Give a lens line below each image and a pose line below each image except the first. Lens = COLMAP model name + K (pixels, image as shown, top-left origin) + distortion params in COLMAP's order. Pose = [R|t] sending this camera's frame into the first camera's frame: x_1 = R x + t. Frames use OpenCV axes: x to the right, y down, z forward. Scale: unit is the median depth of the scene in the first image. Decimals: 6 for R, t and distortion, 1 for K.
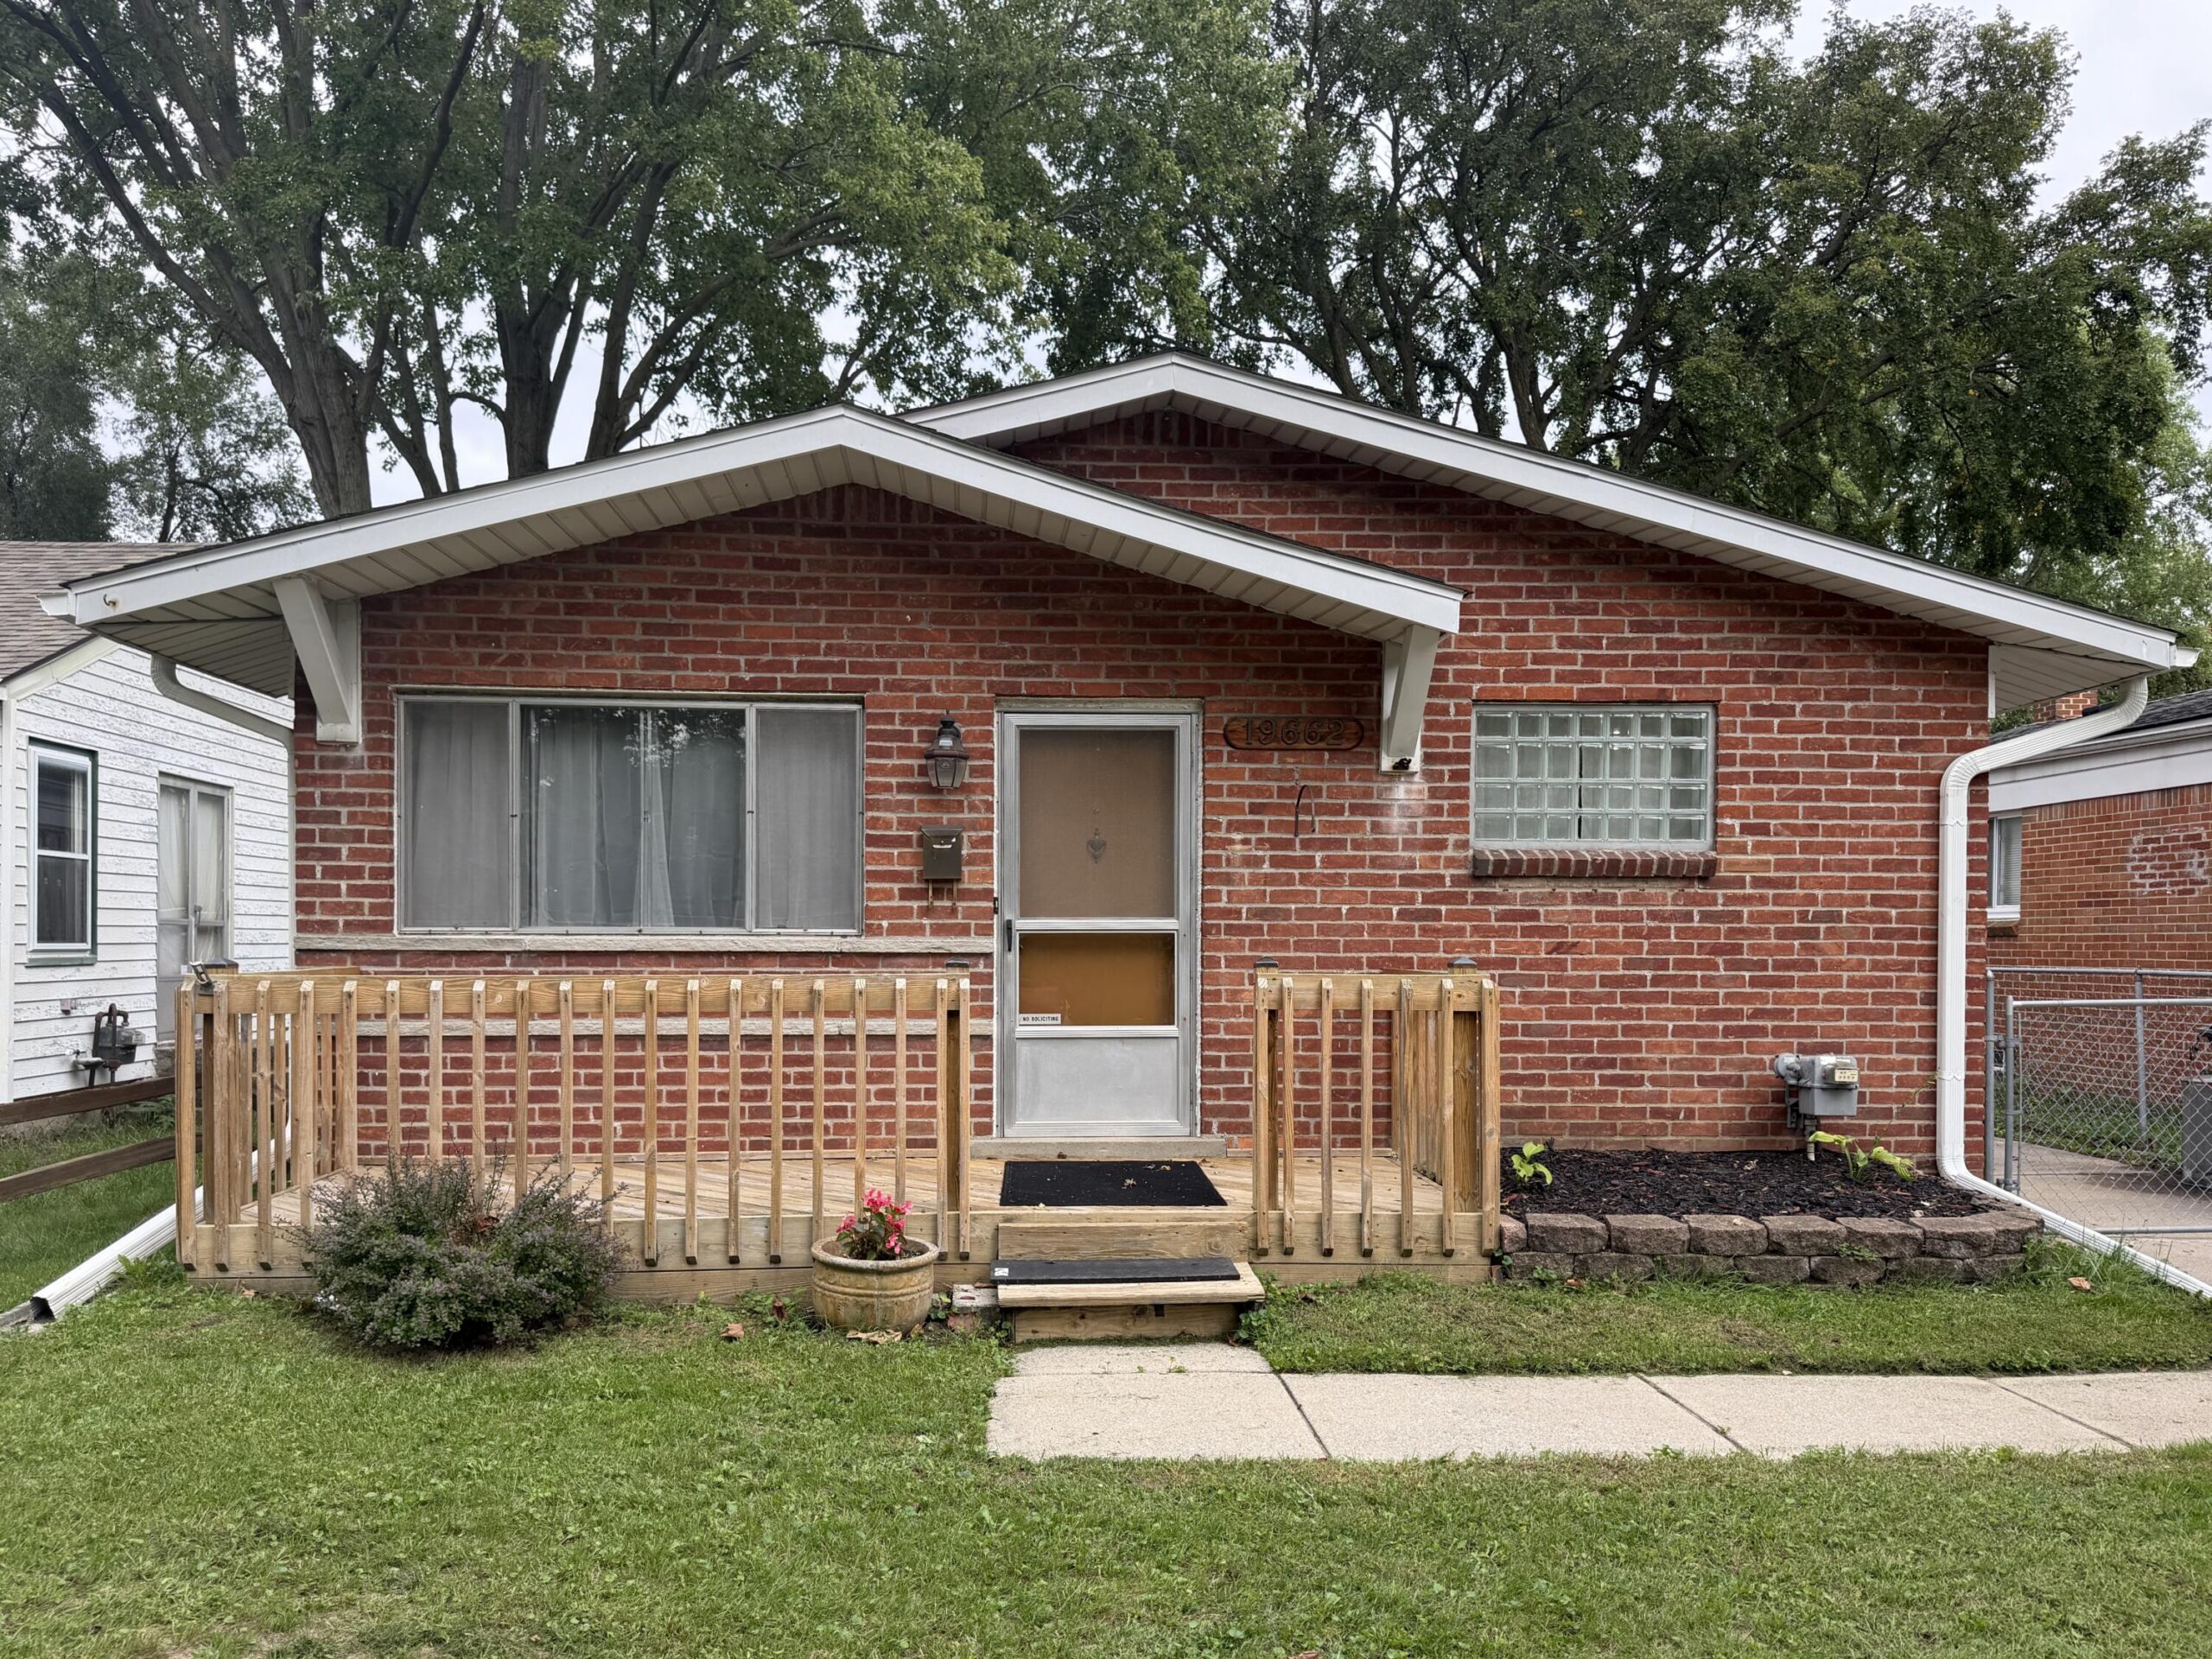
lens RADIAL K [[1631.0, 0, 1071.9], [0, 1631.0, 932.6], [0, 0, 1]] dist [-0.009803, -0.014082]
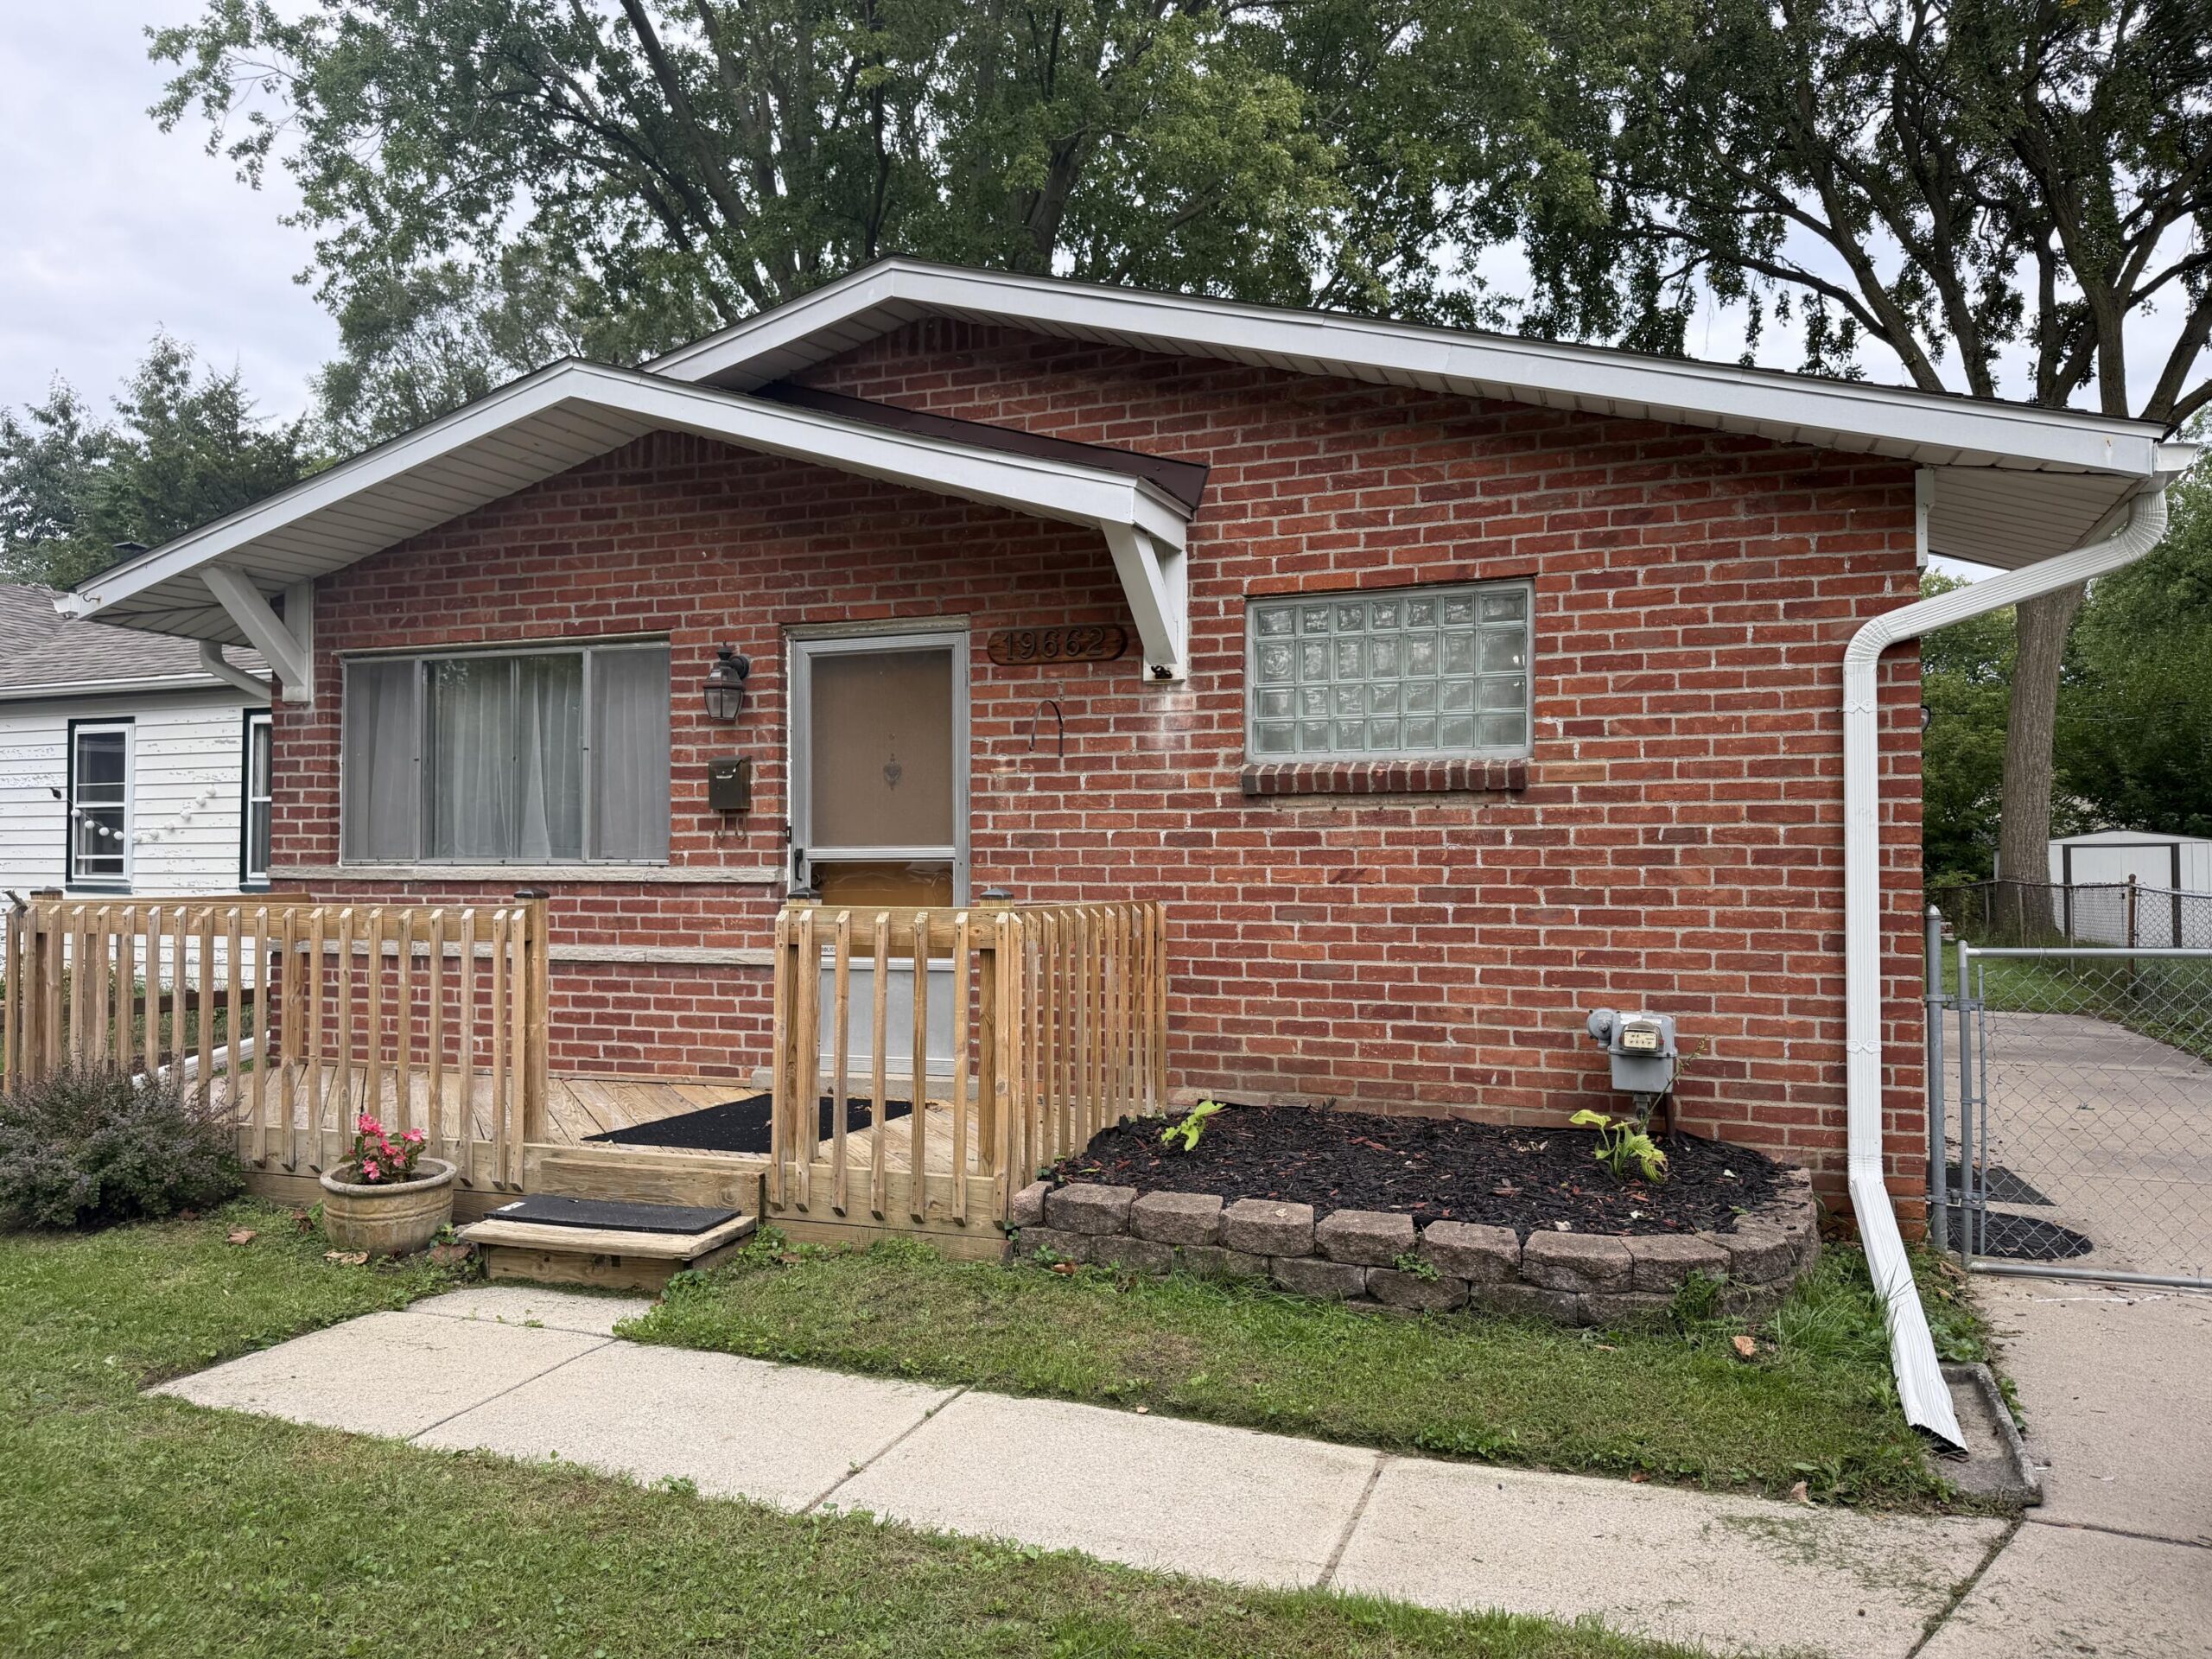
lens RADIAL K [[1564.8, 0, 1191.8], [0, 1564.8, 821.5], [0, 0, 1]] dist [0.025651, -0.030421]
pose [[0.916950, -0.015108, -0.398715, 0.557454], [0.005710, 0.999677, -0.024748, 0.000729], [0.398960, 0.020416, 0.916741, 0.213366]]
